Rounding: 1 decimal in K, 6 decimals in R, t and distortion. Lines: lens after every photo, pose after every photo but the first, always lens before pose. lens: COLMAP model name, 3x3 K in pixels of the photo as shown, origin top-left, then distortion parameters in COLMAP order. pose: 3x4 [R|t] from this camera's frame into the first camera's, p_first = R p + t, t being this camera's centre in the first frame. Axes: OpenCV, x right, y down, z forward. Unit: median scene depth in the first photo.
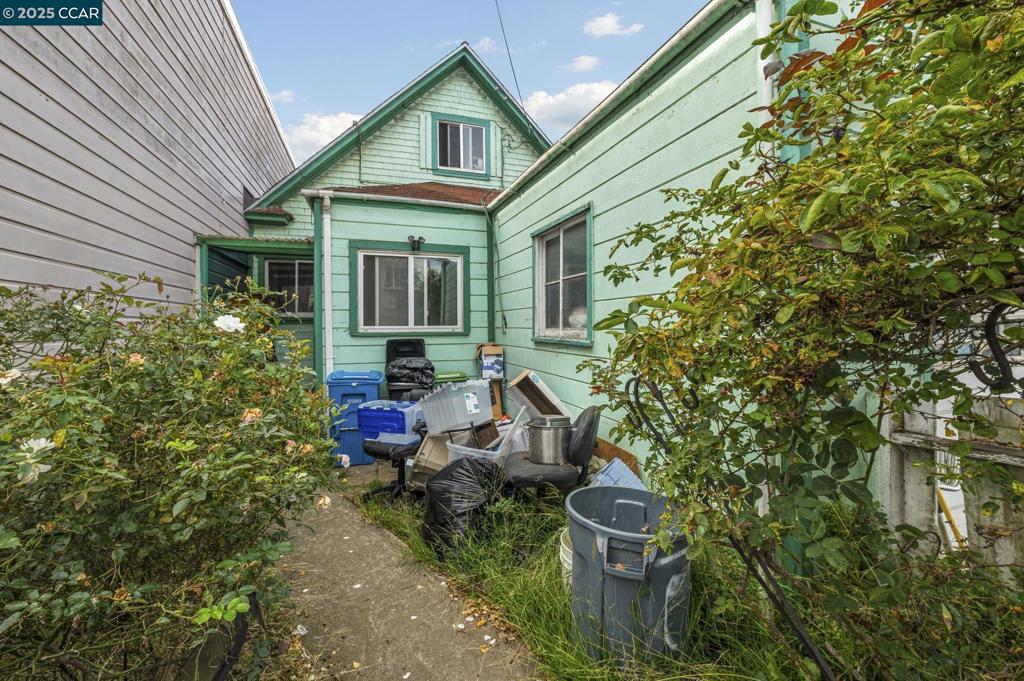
lens RADIAL K [[416.2, 0, 515.9], [0, 416.2, 319.1], [0, 0, 1]] dist [-0.003831, 0.001117]
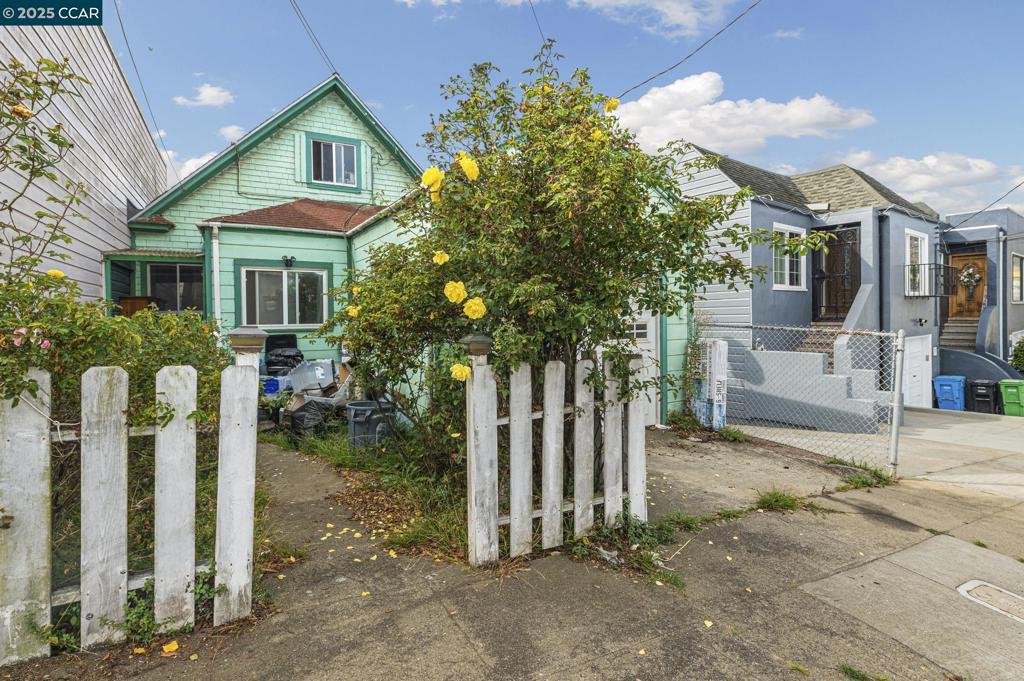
lens RADIAL K [[451.3, 0, 499.8], [0, 451.3, 320.2], [0, 0, 1]] dist [-0.007953, 0.000111]
pose [[0.983760, -0.004015, 0.179446, 0.113164], [-0.000941, 0.999621, 0.027522, -0.025890], [-0.179489, -0.027244, 0.983383, -0.370863]]
